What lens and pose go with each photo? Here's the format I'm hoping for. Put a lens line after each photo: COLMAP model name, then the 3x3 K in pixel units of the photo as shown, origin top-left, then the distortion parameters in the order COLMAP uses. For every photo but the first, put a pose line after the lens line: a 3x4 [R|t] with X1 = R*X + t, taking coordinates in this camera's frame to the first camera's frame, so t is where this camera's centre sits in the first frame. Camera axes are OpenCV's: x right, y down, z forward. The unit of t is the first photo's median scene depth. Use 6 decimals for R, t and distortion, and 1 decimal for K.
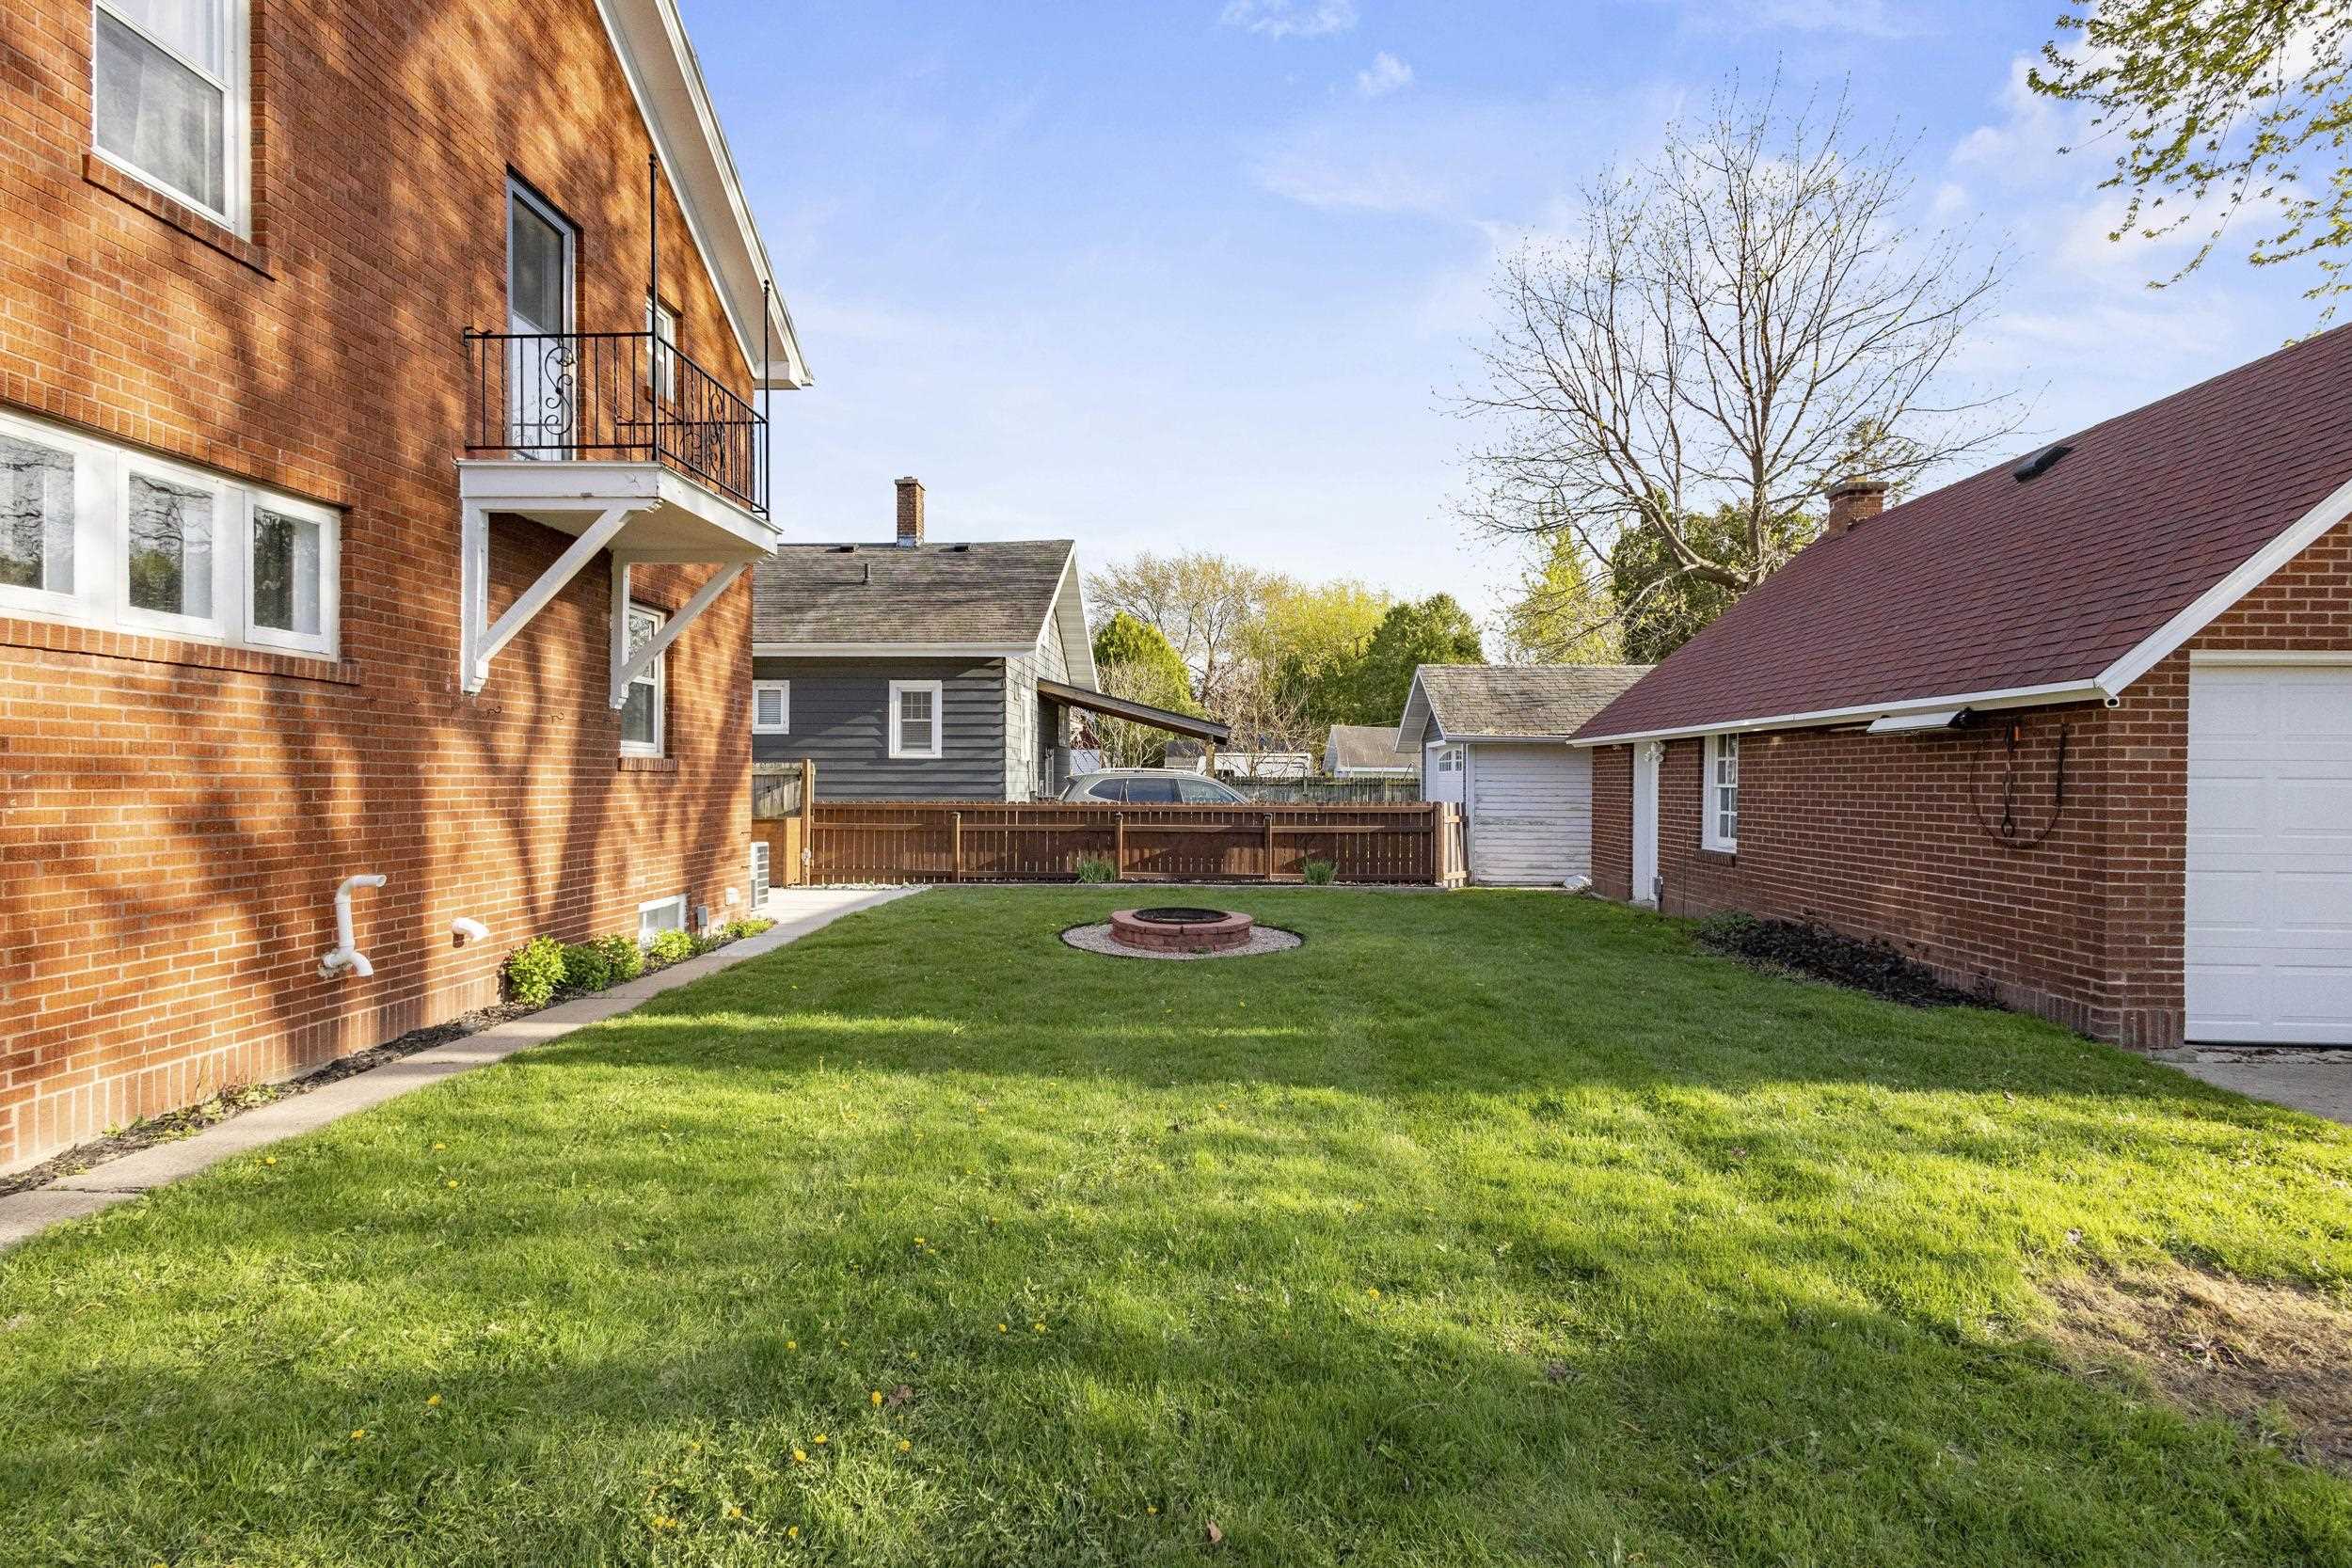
lens RADIAL K [[1077.1, 0, 1177.0], [0, 1077.1, 790.7], [0, 0, 1]] dist [0.009846, -0.000604]
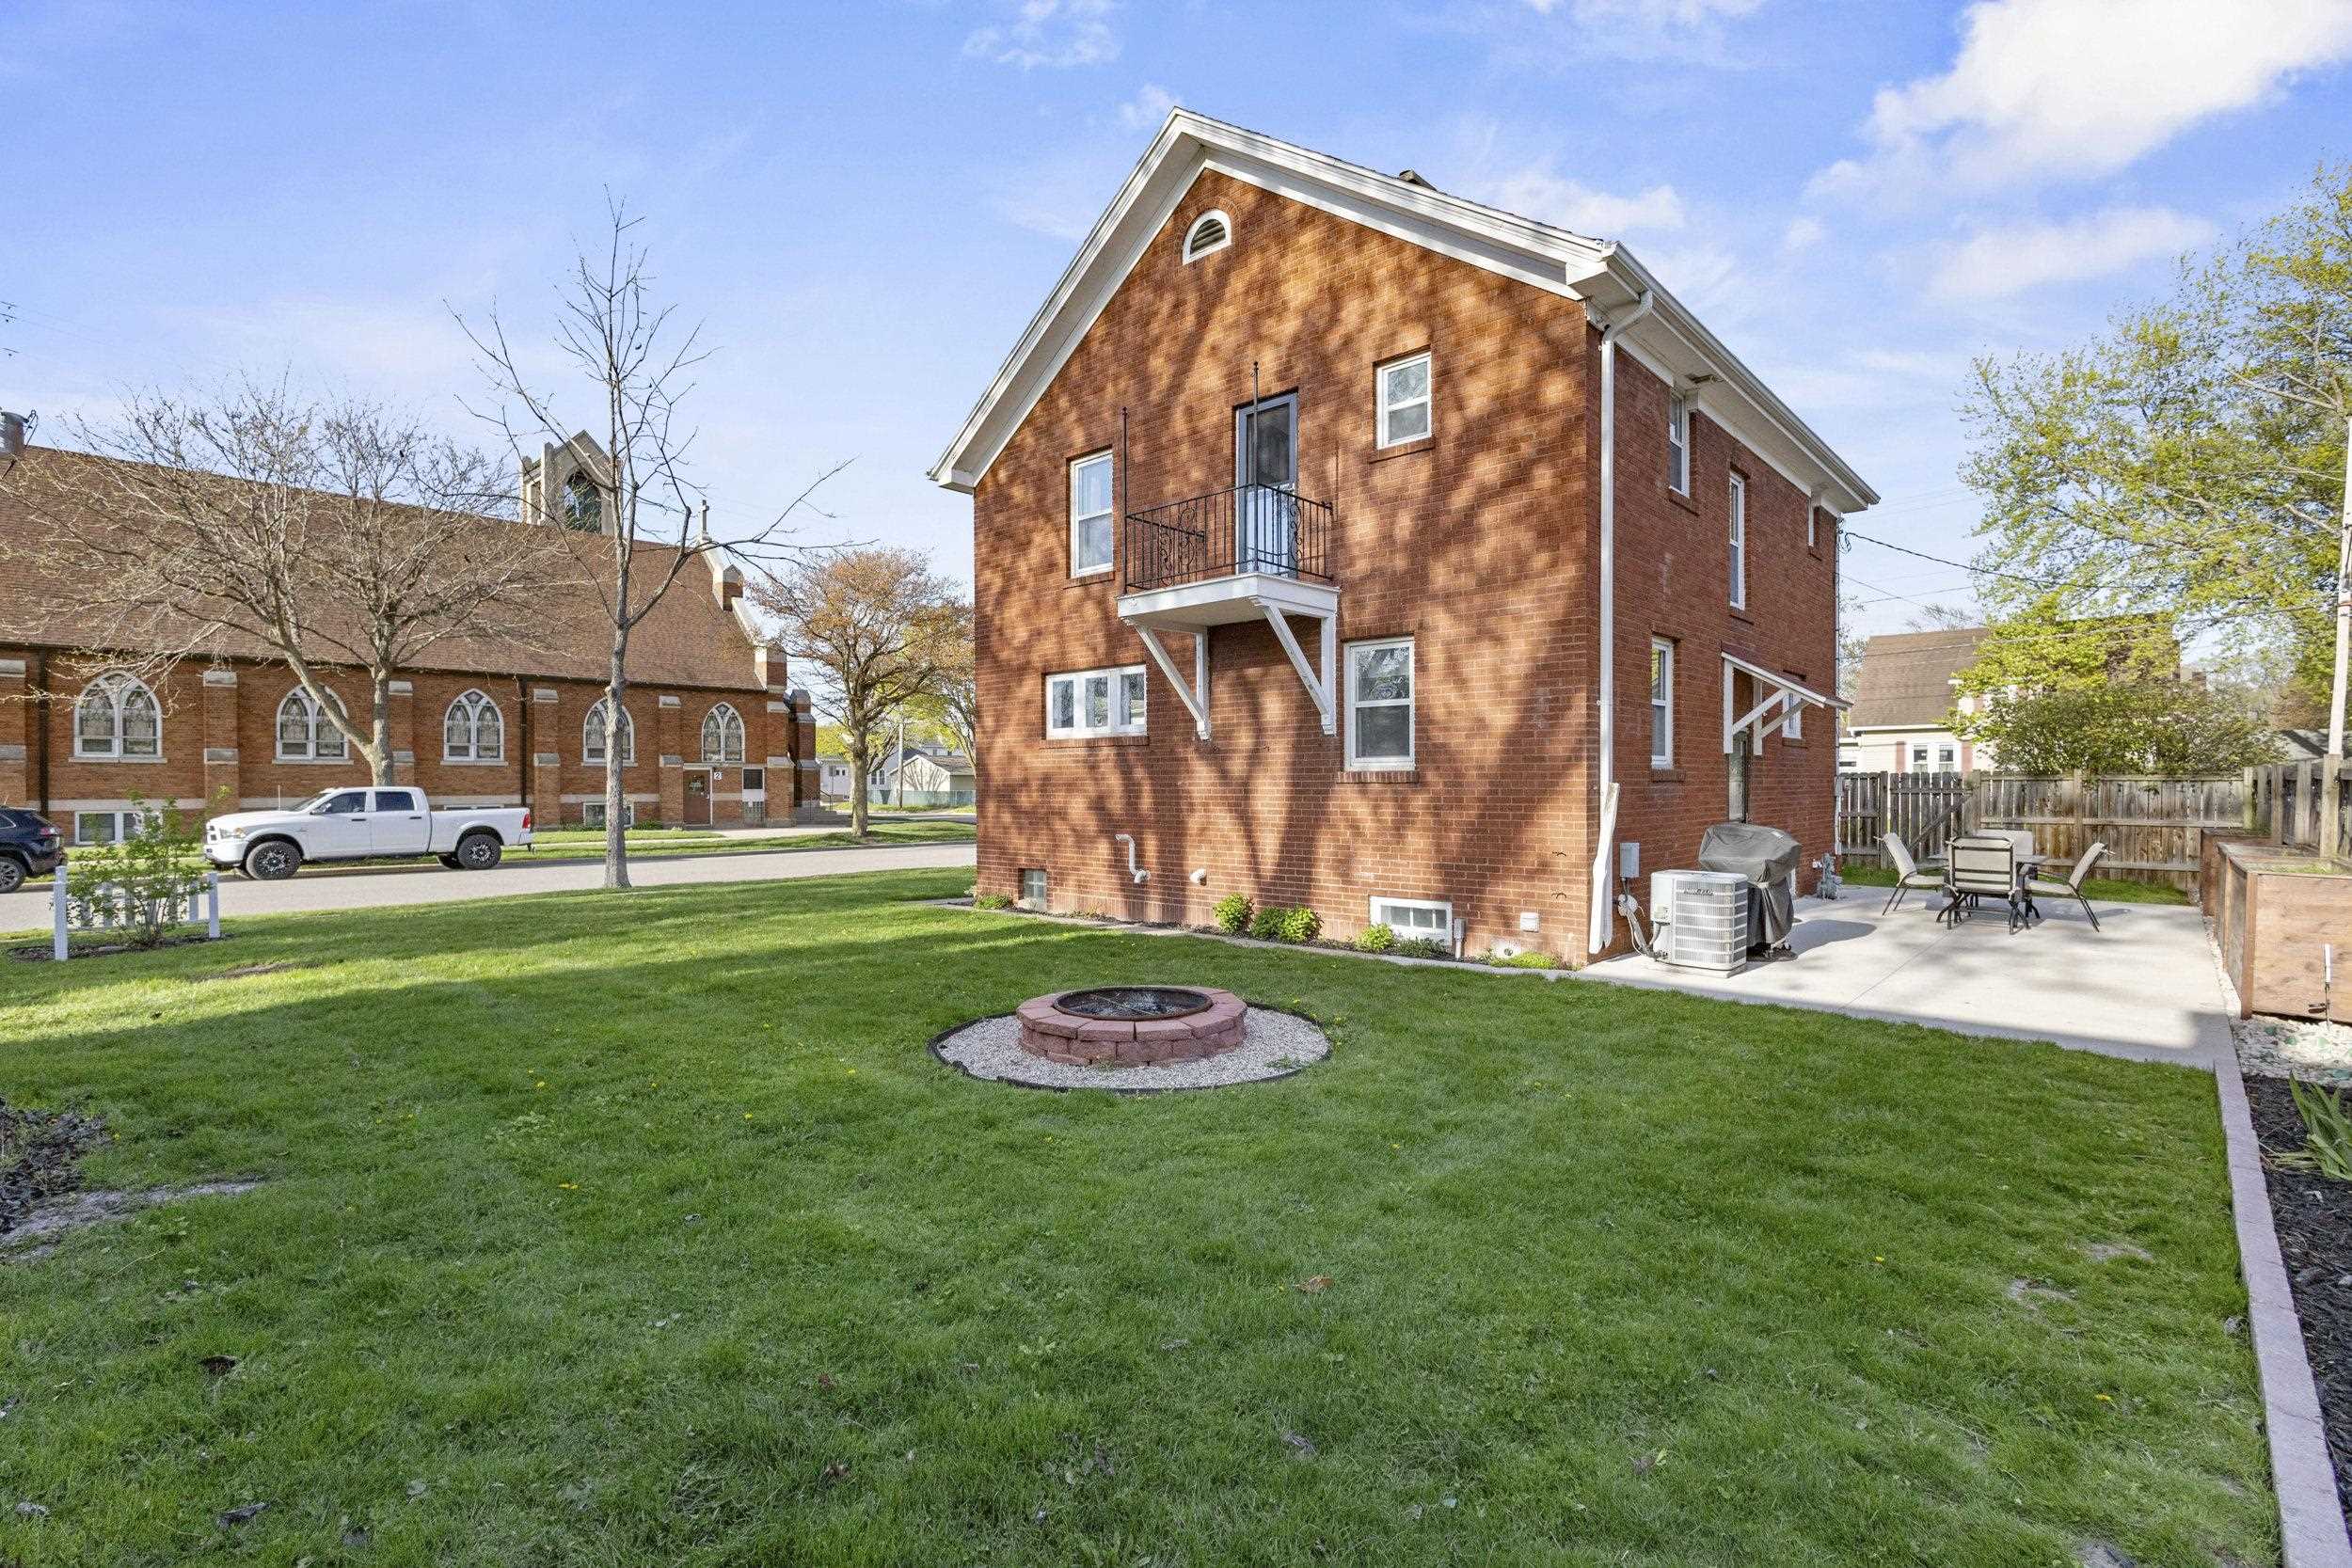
lens RADIAL K [[1064.2, 0, 1171.2], [0, 1064.2, 785.5], [0, 0, 1]] dist [0.003422, -0.000339]
pose [[-0.652895, -0.001354, -0.757447, 0.615611], [-0.008957, 0.999942, 0.005933, -0.024131], [0.757395, 0.010658, -0.652870, 1.903334]]
